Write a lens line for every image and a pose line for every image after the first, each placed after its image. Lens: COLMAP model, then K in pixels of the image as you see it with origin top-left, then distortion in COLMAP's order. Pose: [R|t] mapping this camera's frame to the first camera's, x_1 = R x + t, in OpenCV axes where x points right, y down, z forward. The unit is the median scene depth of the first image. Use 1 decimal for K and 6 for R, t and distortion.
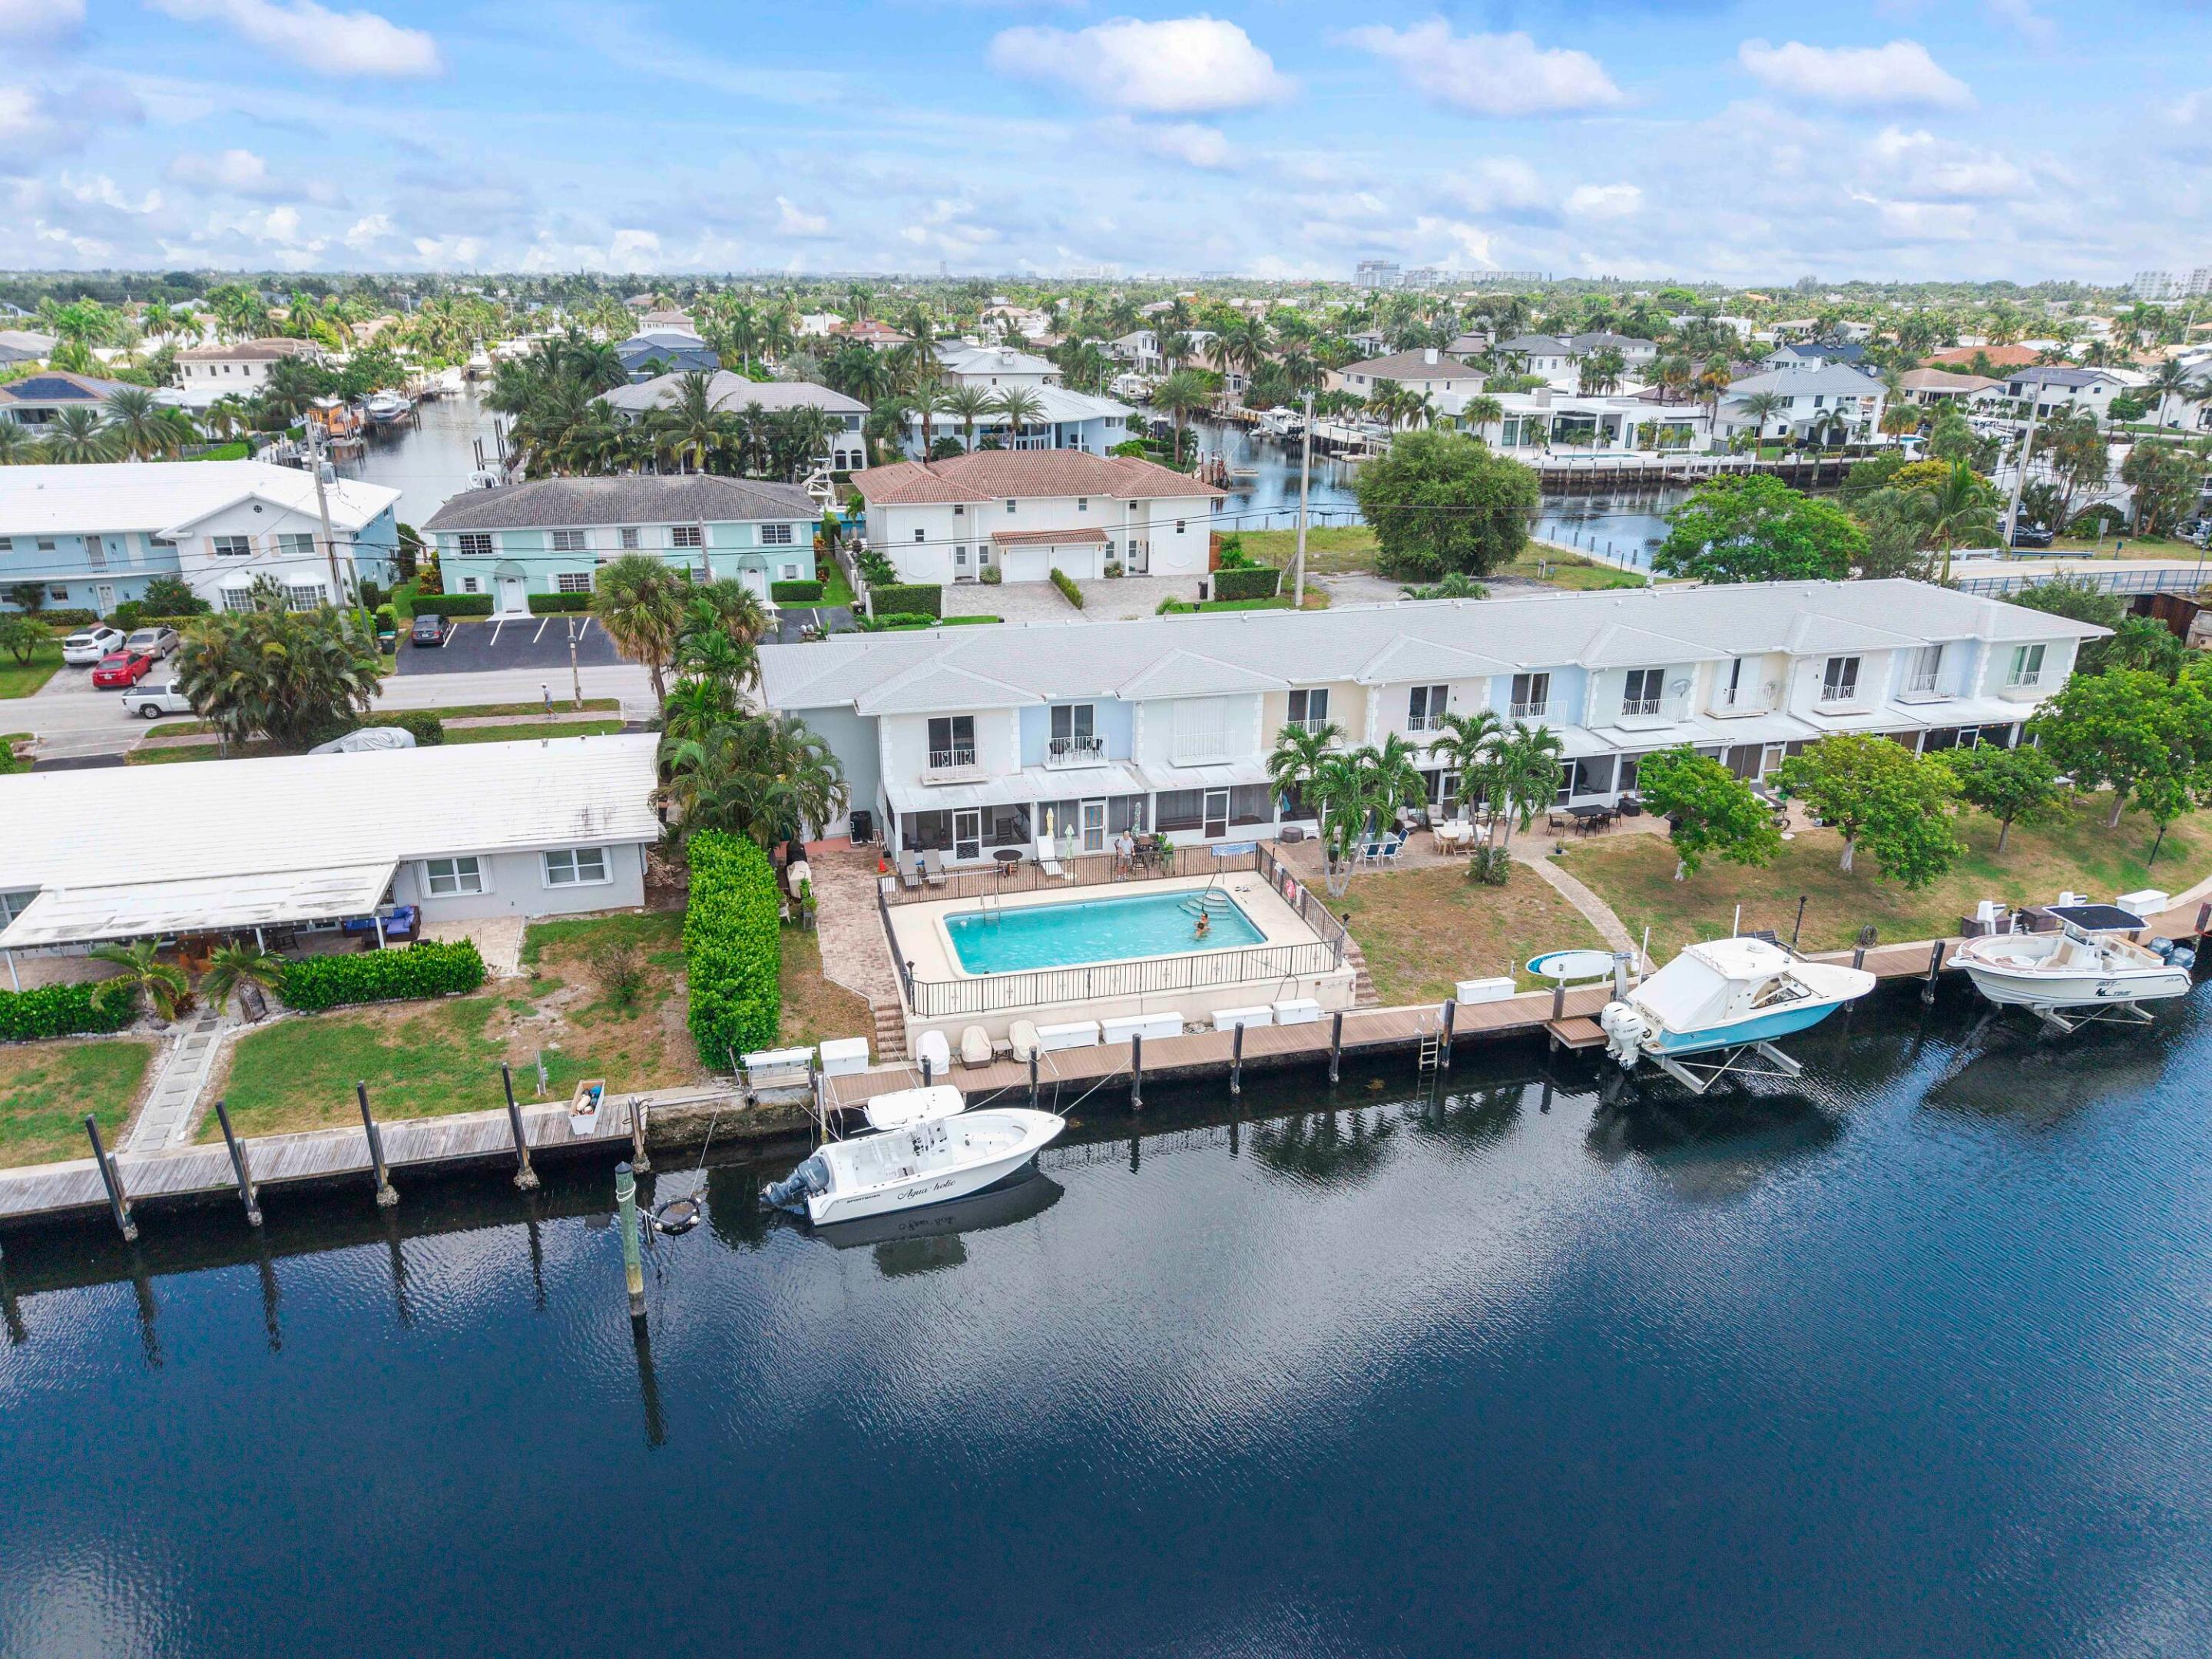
lens RADIAL K [[1494.6, 0, 1106.0], [0, 1494.6, 829.5], [0, 0, 1]] dist [0.035630, -0.043502]
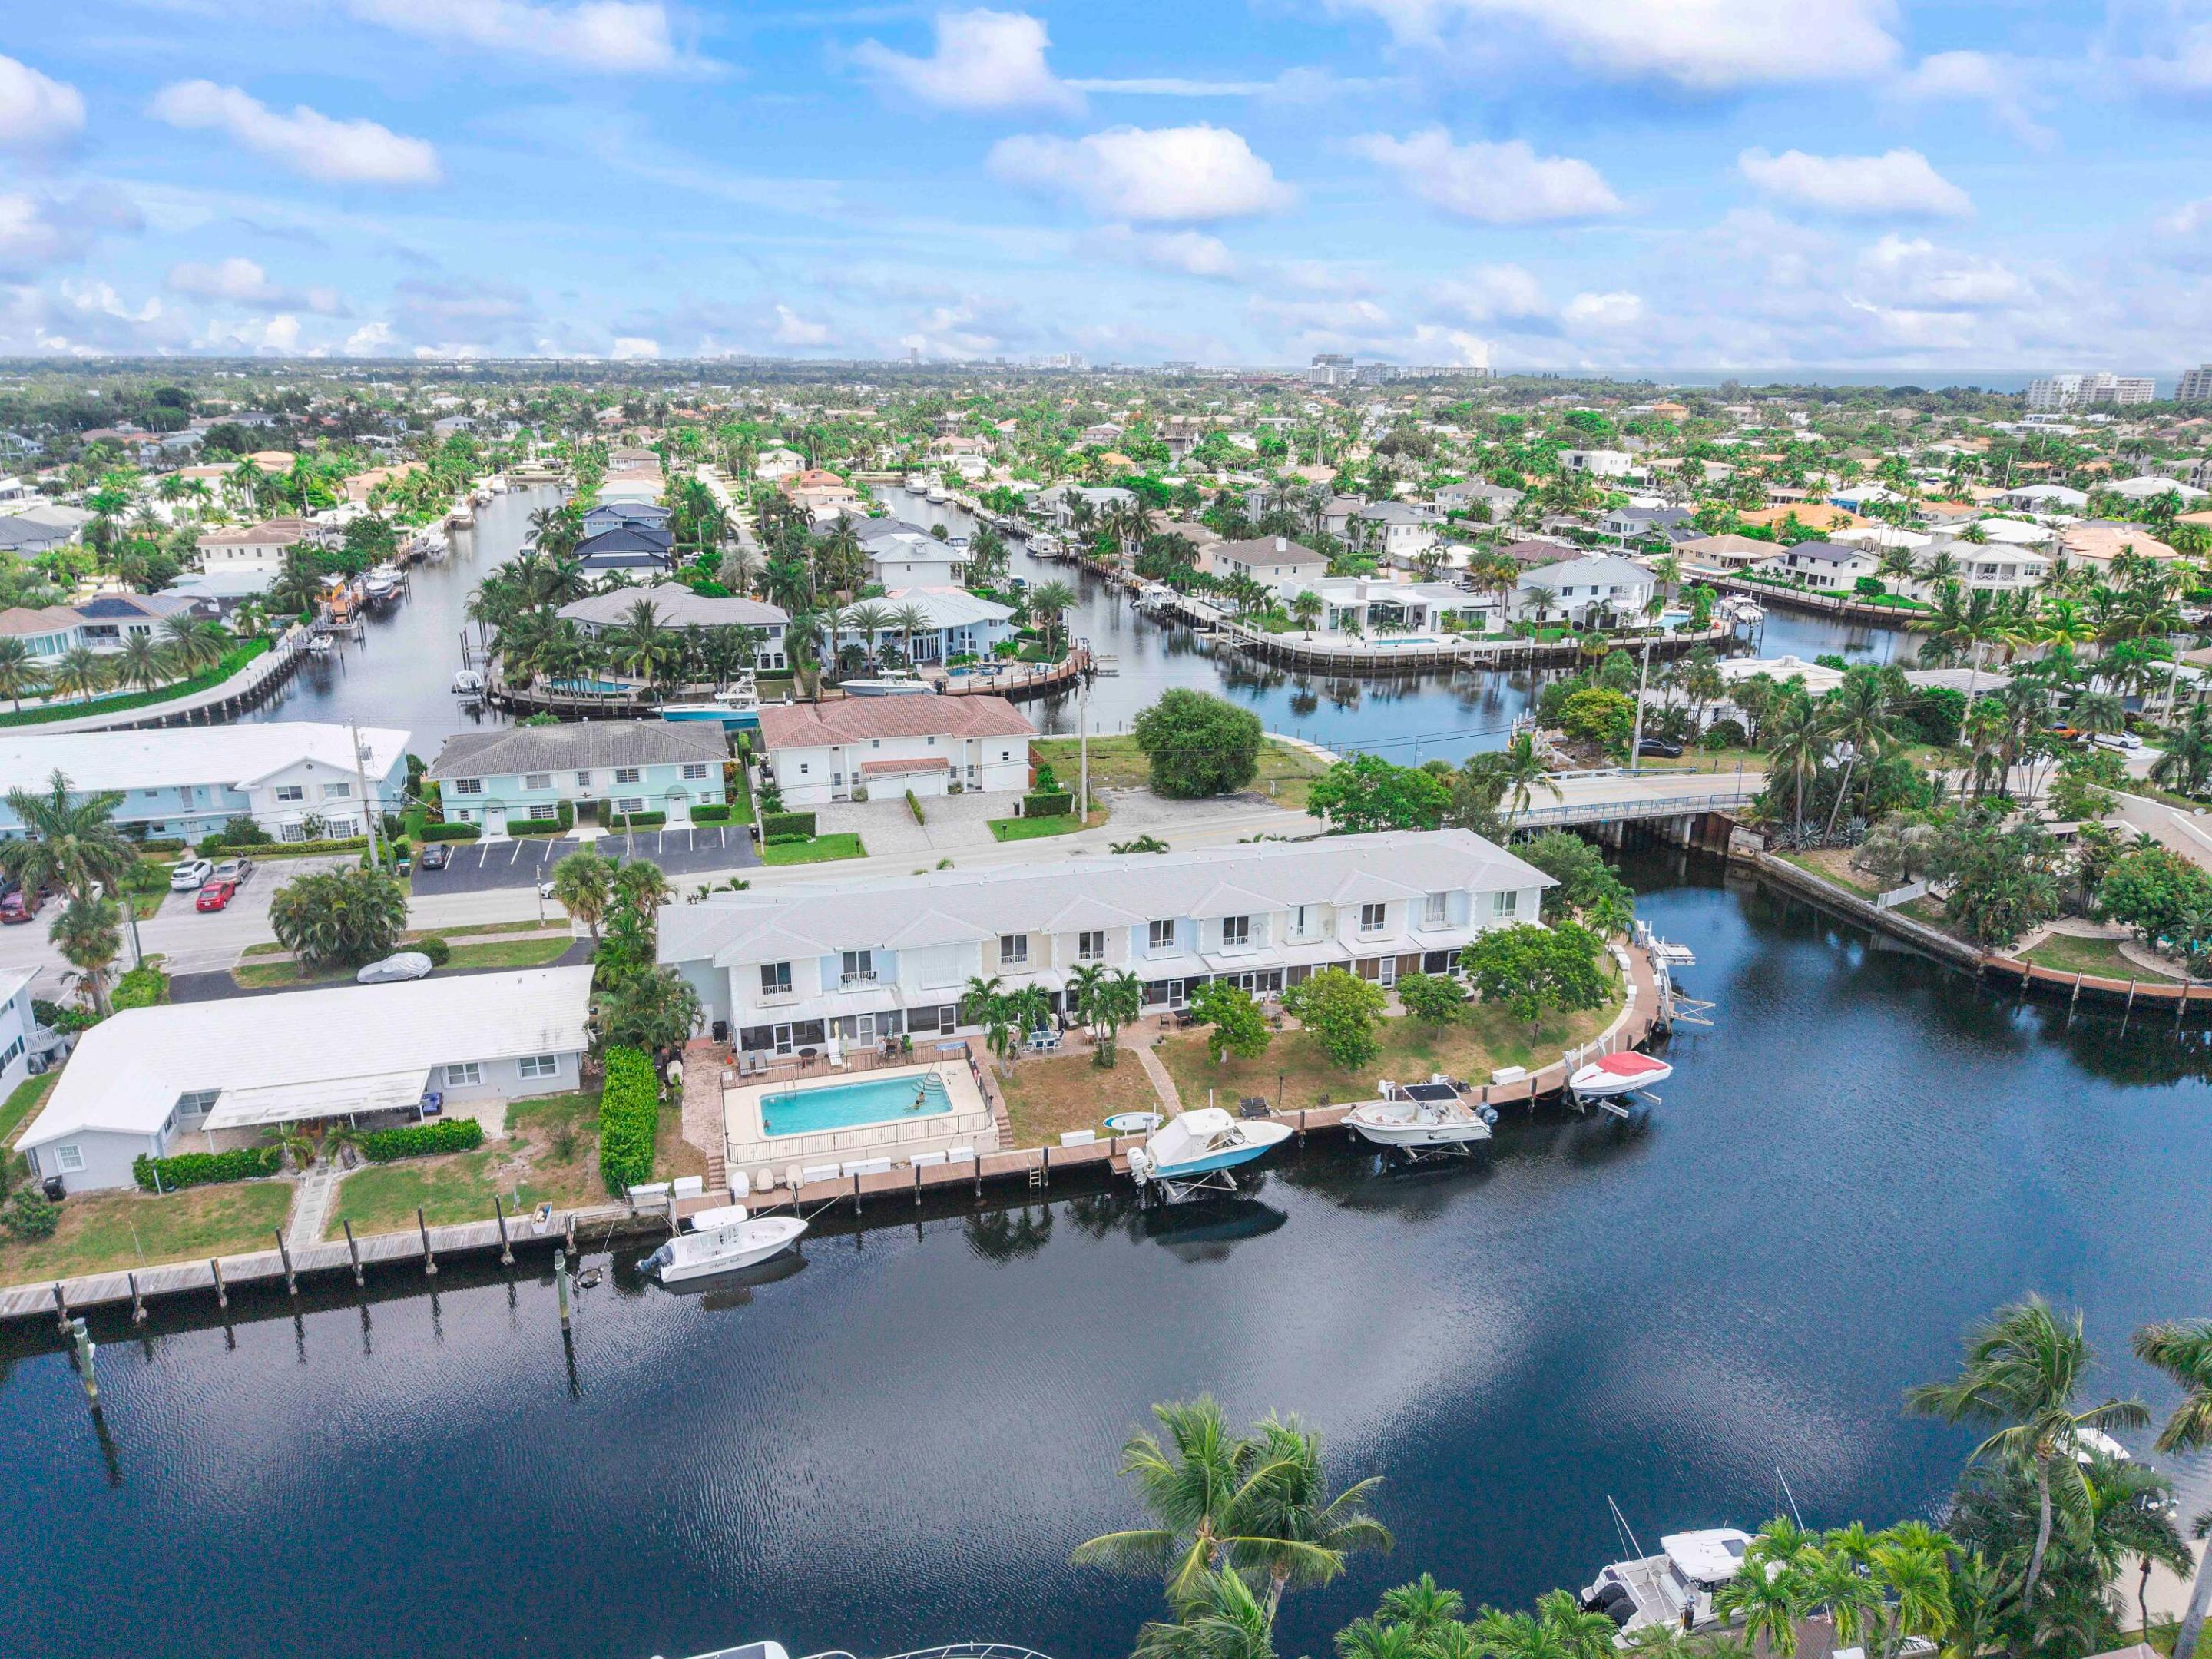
lens RADIAL K [[1494.6, 0, 1106.0], [0, 1494.6, 829.5], [0, 0, 1]] dist [0.035630, -0.043502]
pose [[0.999825, -0.006777, 0.017452, 0.225590], [0.007627, 0.998765, -0.049086, -0.139256], [-0.017098, 0.049210, 0.998642, -0.621719]]
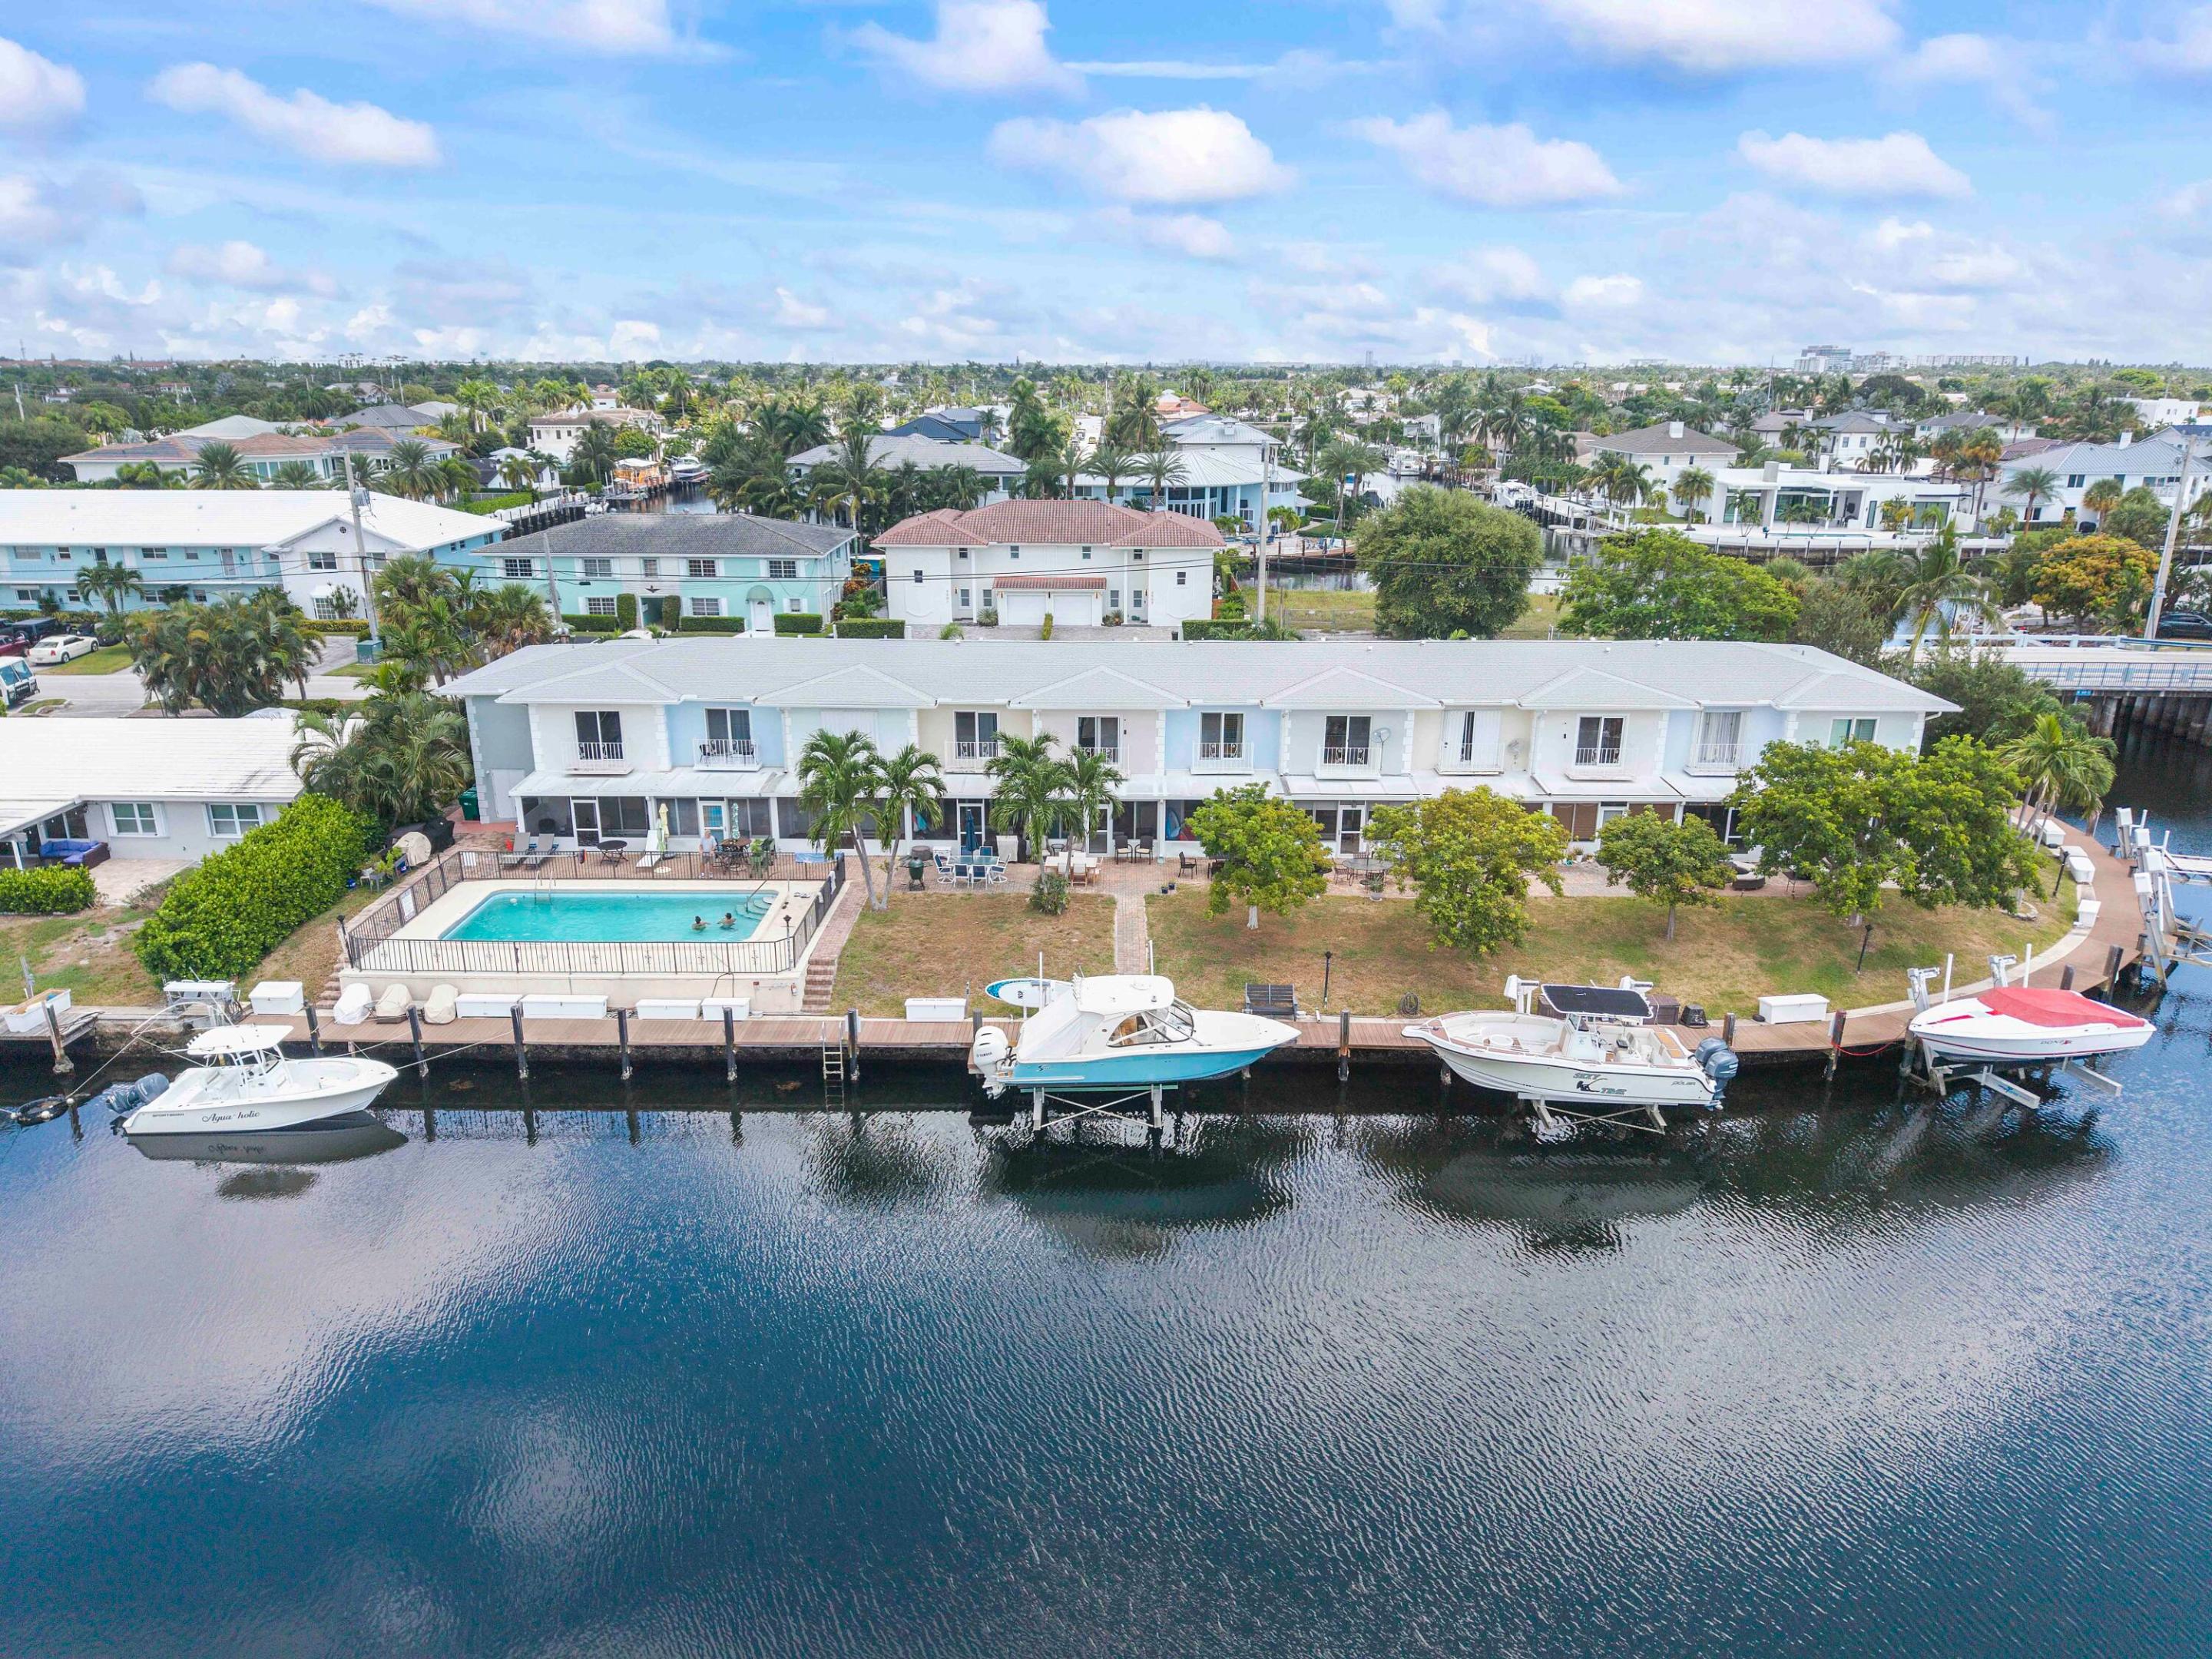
lens RADIAL K [[1494.6, 0, 1106.0], [0, 1494.6, 829.5], [0, 0, 1]] dist [0.035630, -0.043502]
pose [[0.963727, 0.076333, -0.255743, 0.521650], [-0.089908, 0.995073, -0.041800, 0.018963], [0.251292, 0.063277, 0.965841, 0.077707]]
